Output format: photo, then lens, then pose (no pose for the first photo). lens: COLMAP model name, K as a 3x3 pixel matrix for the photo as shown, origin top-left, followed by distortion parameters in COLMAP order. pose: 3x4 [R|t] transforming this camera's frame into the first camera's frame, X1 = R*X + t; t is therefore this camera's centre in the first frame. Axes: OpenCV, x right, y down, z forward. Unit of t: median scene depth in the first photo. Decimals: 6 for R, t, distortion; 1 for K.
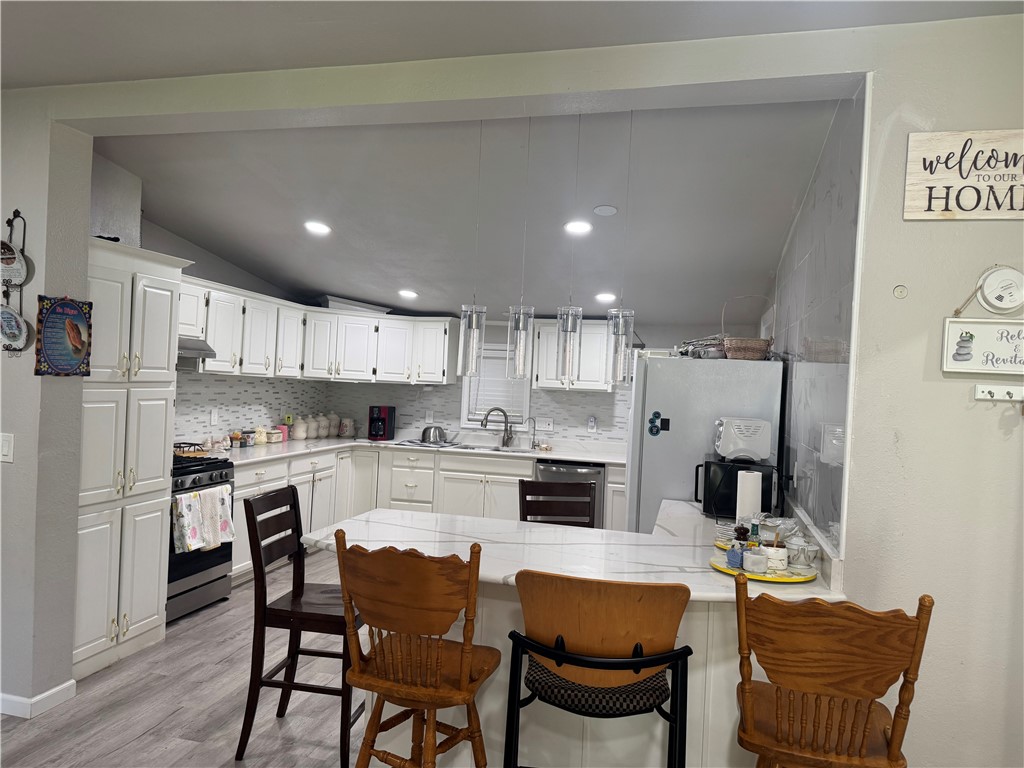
lens RADIAL K [[705.0, 0, 512.6], [0, 705.0, 388.3], [0, 0, 1]] dist [0.103981, -0.151915]
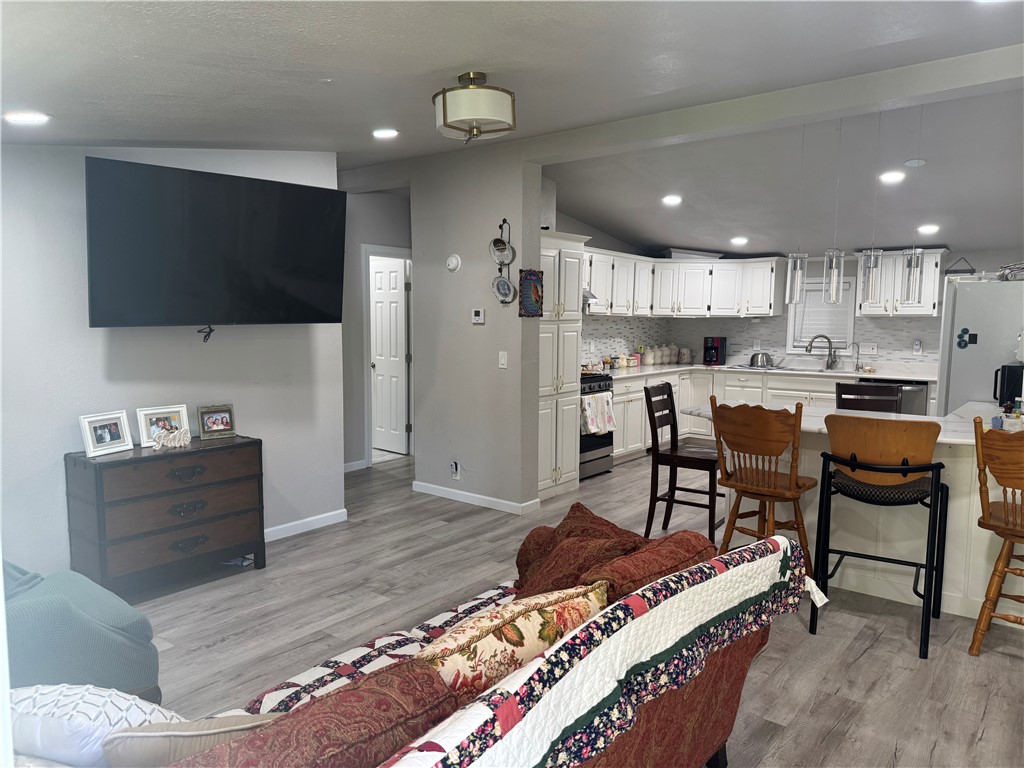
lens RADIAL K [[705.0, 0, 512.6], [0, 705.0, 388.3], [0, 0, 1]] dist [0.103981, -0.151915]
pose [[0.906106, 0.002375, -0.423044, 0.021723], [0.032006, 0.996733, 0.074148, 0.017458], [0.421839, -0.080726, 0.903070, -0.361377]]
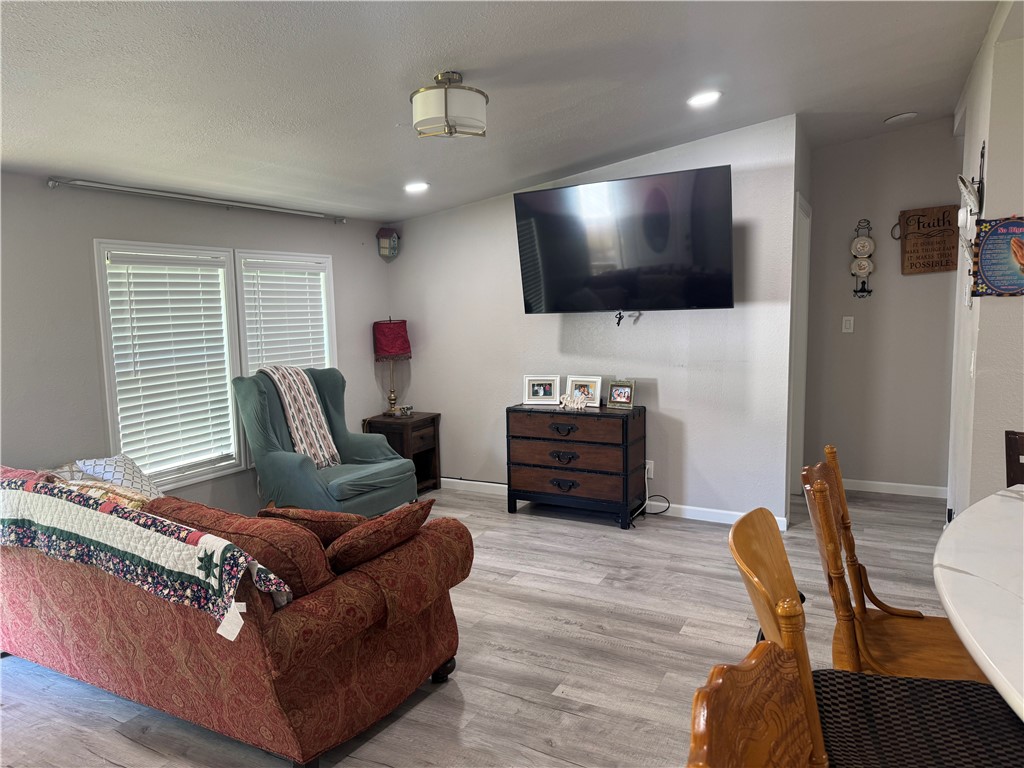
lens RADIAL K [[705.0, 0, 512.6], [0, 705.0, 388.3], [0, 0, 1]] dist [0.103981, -0.151915]
pose [[-0.225473, 0.074038, -0.971432, 0.355701], [-0.004336, 0.997022, 0.076995, 0.025904], [0.974240, 0.021573, -0.224480, 0.385061]]
